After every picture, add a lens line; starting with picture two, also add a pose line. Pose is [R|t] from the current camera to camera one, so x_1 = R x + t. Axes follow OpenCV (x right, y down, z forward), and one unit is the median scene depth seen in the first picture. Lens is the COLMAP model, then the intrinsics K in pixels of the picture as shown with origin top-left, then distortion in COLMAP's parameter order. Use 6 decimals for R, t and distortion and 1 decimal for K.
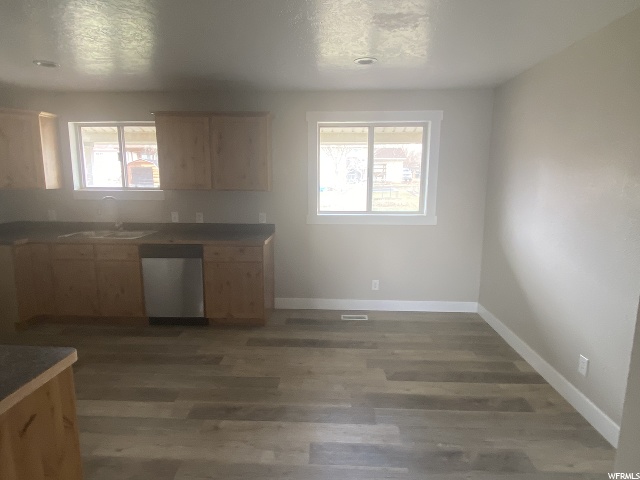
lens RADIAL K [[387.4, 0, 317.6], [0, 387.4, 240.2], [0, 0, 1]] dist [0.005240, -0.001228]
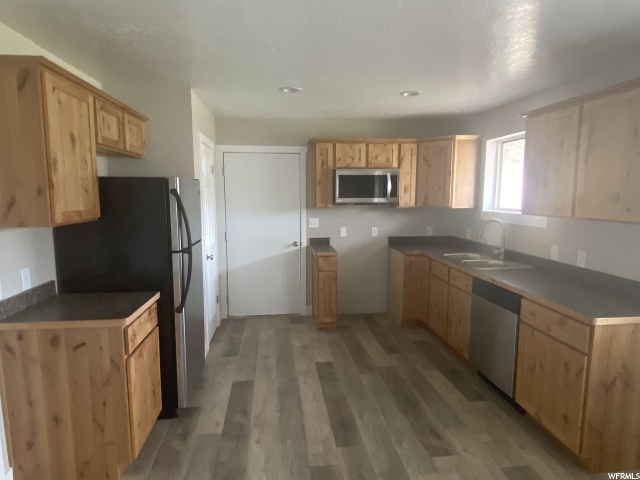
lens RADIAL K [[387.4, 0, 318.0], [0, 387.4, 240.7], [0, 0, 1]] dist [0.005240, -0.001228]
pose [[0.152254, 0.118854, -0.981169, 0.312235], [-0.158678, 0.982804, 0.094429, -0.092364], [0.975520, 0.141313, 0.168496, 0.514827]]
